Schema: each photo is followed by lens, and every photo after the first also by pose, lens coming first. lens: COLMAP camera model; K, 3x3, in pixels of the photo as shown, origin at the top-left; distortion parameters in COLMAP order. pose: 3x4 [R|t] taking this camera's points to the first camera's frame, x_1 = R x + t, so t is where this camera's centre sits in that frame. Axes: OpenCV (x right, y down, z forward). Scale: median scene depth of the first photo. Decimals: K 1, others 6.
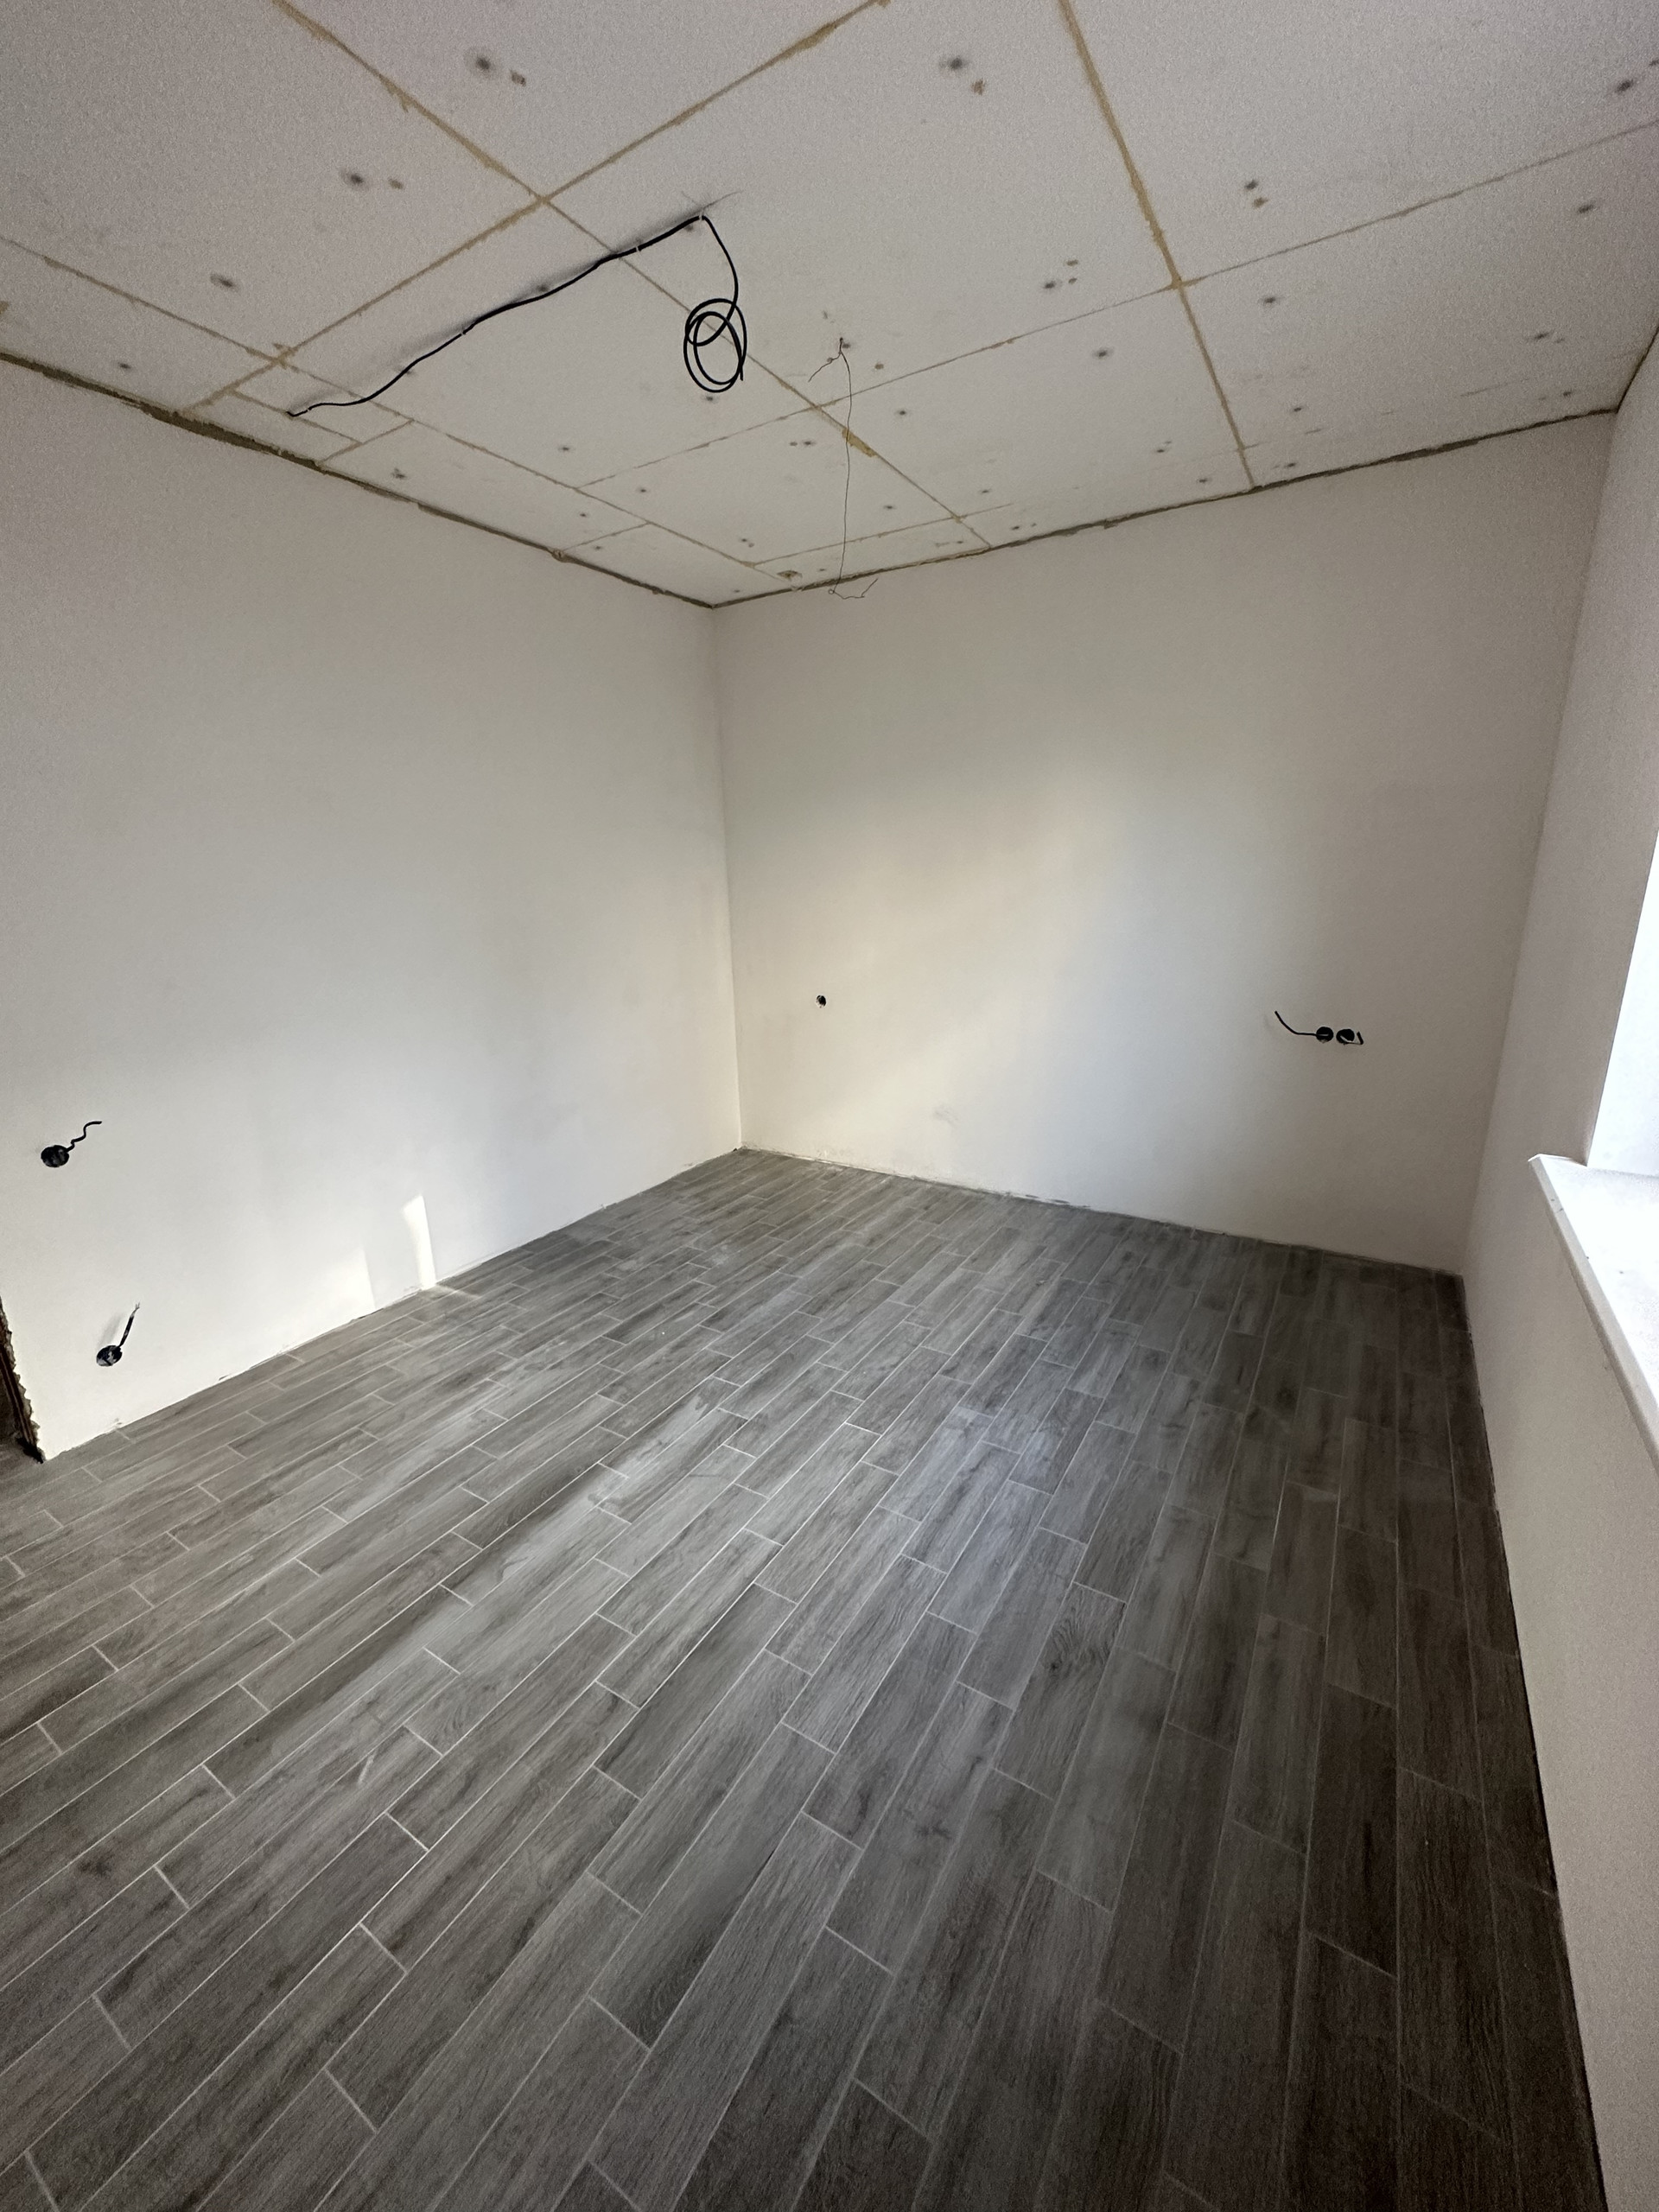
lens RADIAL K [[881.0, 0, 825.9], [0, 881.0, 1107.9], [0, 0, 1]] dist [-0.002074, 0.000297]
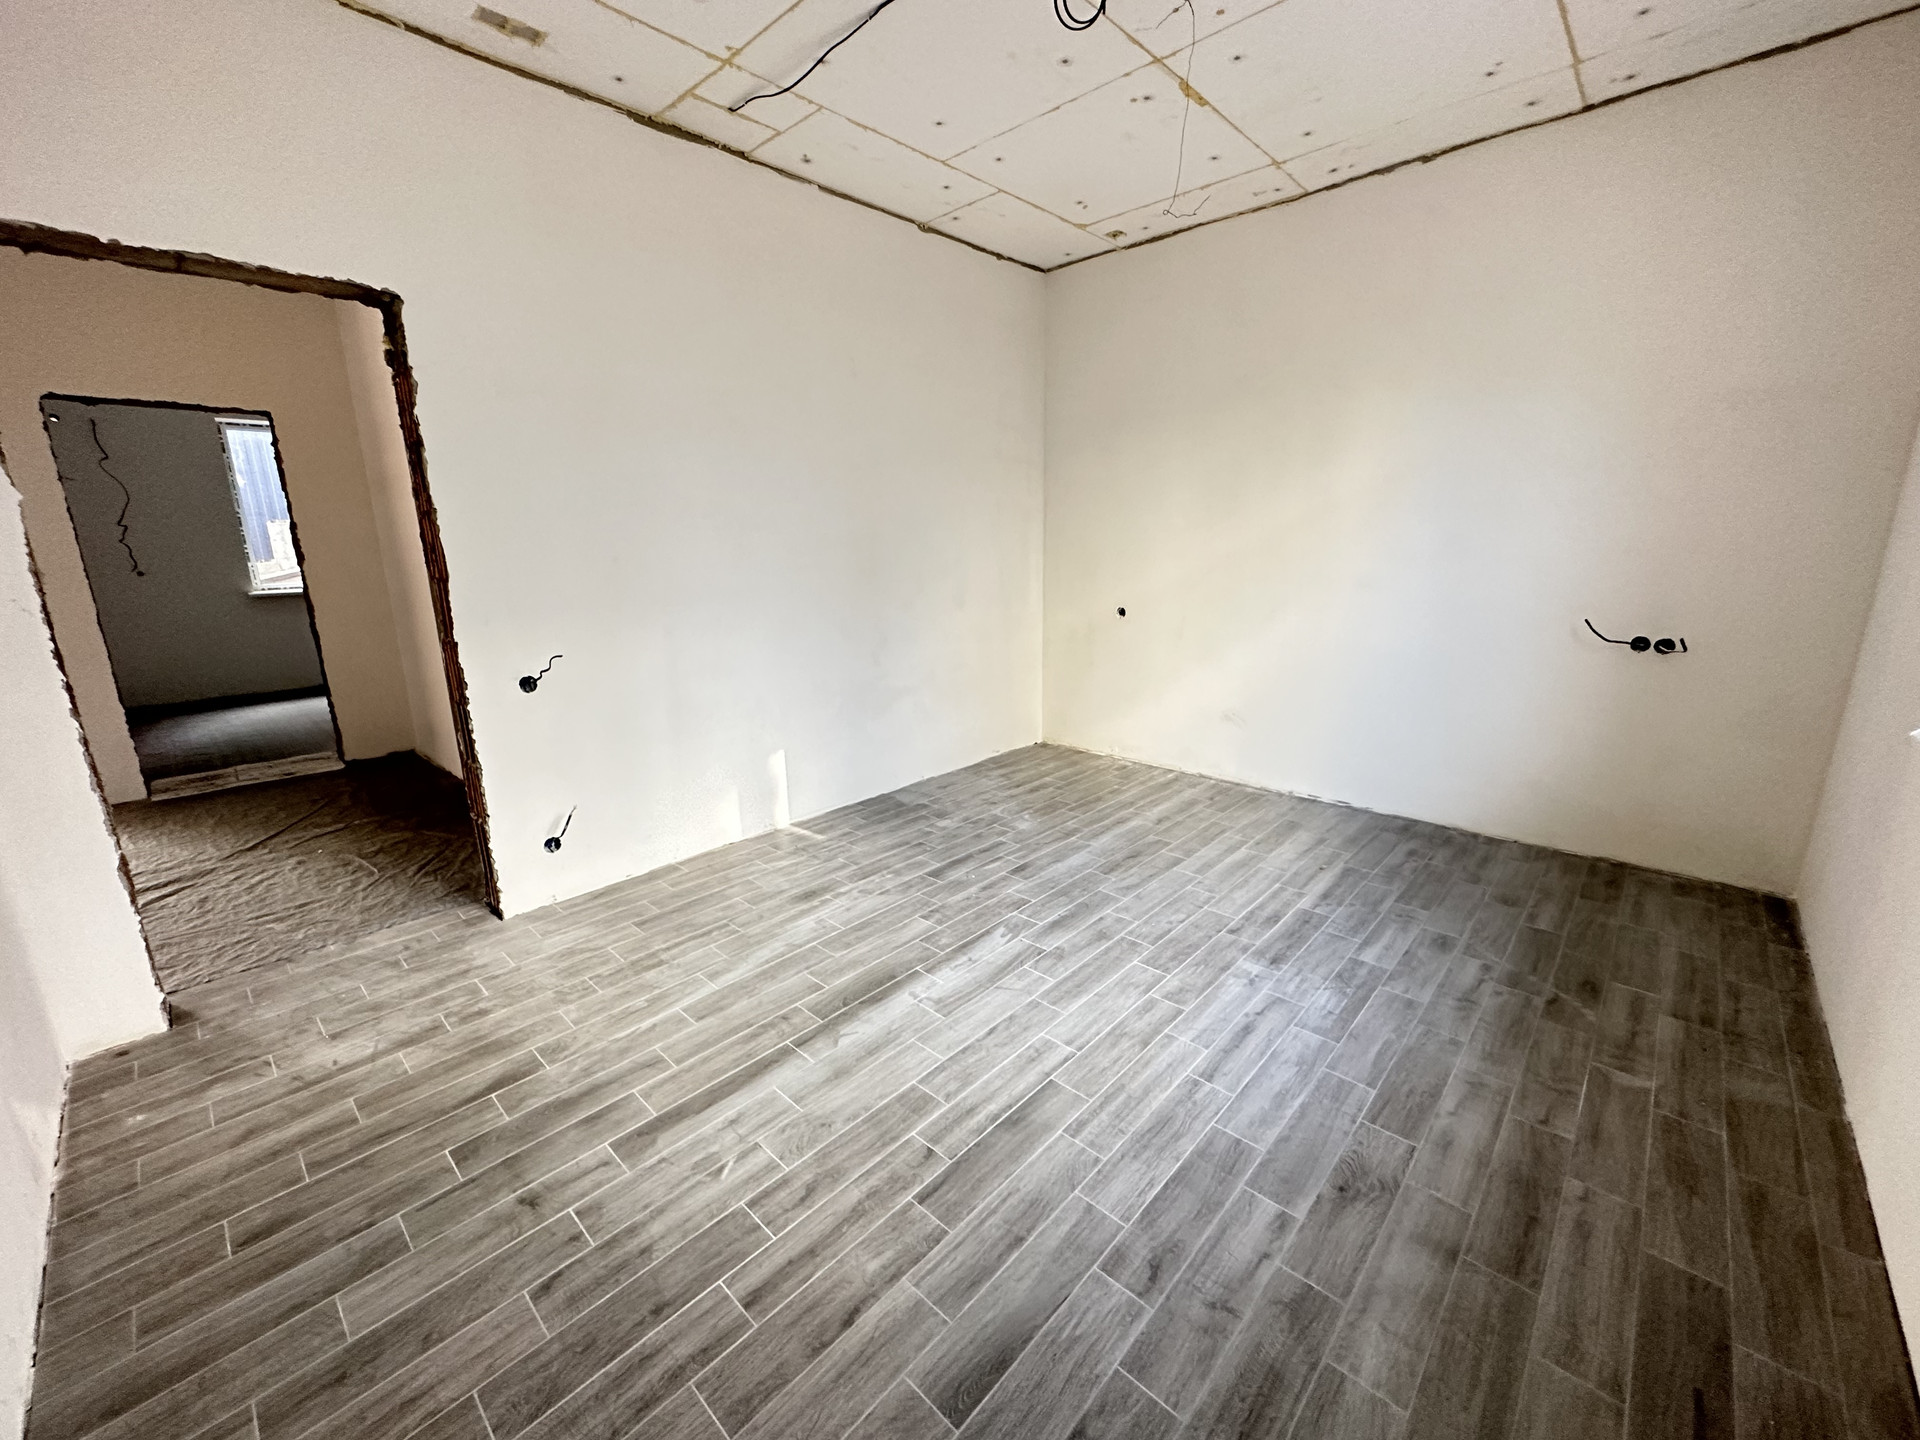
lens RADIAL K [[764.7, 0, 957.9], [0, 764.7, 720.5], [0, 0, 1]] dist [-0.002074, 0.000297]
pose [[0.980152, 0.054213, -0.190692, -0.031961], [-0.059124, 0.998047, -0.020153, 0.094708], [0.189227, 0.031027, 0.981443, 0.009248]]
